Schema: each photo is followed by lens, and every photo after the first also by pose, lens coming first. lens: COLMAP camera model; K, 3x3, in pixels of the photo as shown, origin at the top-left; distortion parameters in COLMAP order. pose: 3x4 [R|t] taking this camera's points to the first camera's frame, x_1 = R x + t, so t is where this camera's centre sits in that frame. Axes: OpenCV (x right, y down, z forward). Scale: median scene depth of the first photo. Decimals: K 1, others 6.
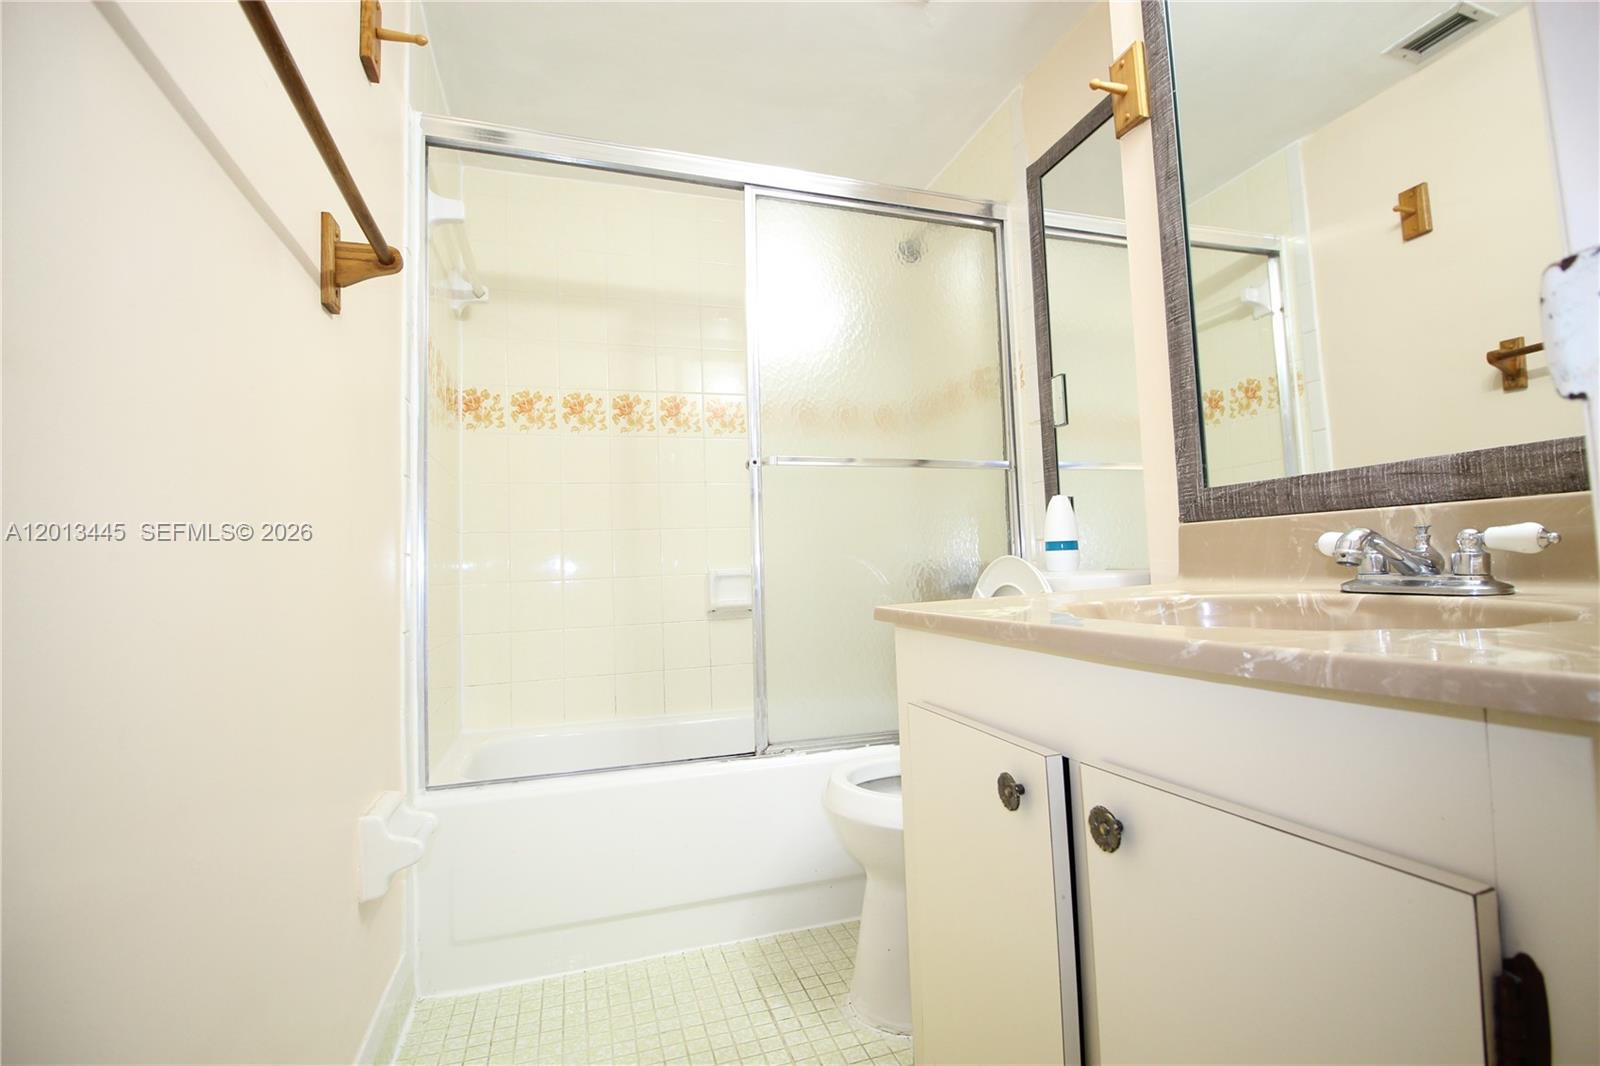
lens RADIAL K [[741.5, 0, 791.7], [0, 741.5, 529.8], [0, 0, 1]] dist [-0.015027, -0.004573]
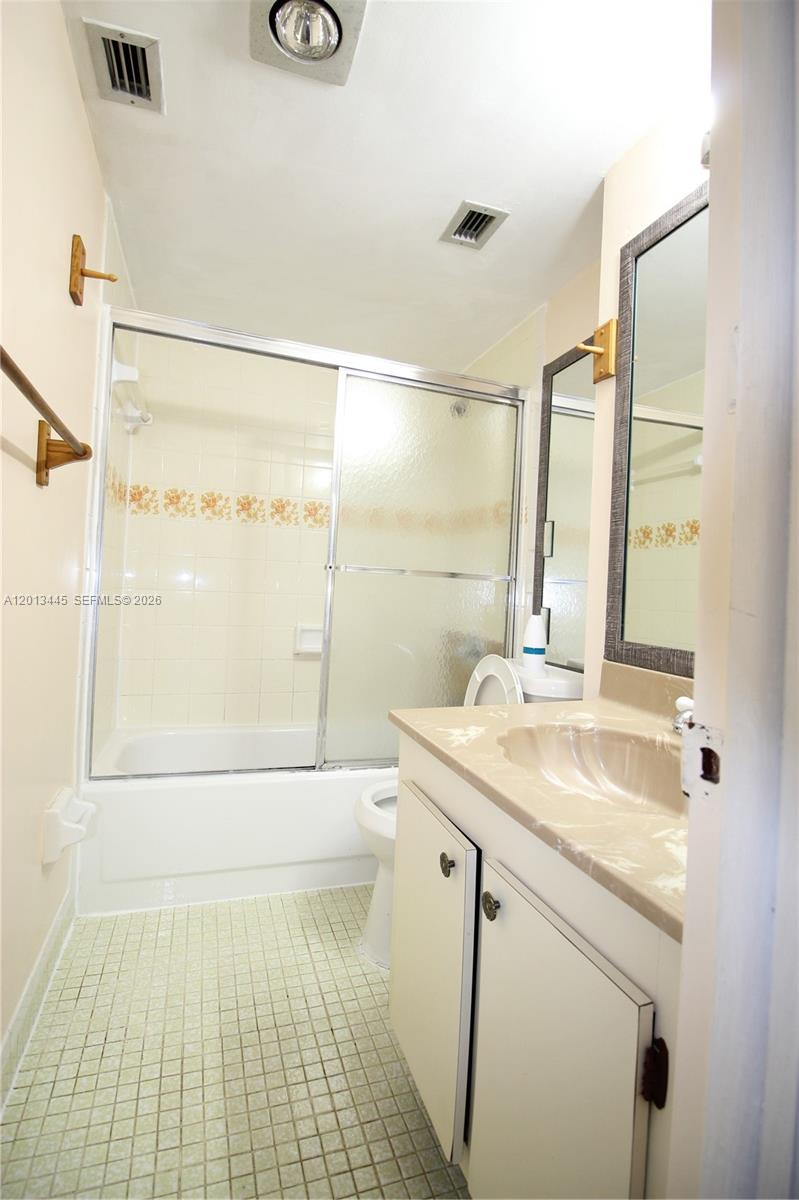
lens RADIAL K [[556.1, 0, 371.3], [0, 556.1, 586.8], [0, 0, 1]] dist [-0.015027, -0.004573]
pose [[0.996684, 0.081364, 0.001104, 0.035513], [-0.081299, 0.995125, 0.055832, -0.138857], [0.003444, -0.055736, 0.998440, -0.083815]]
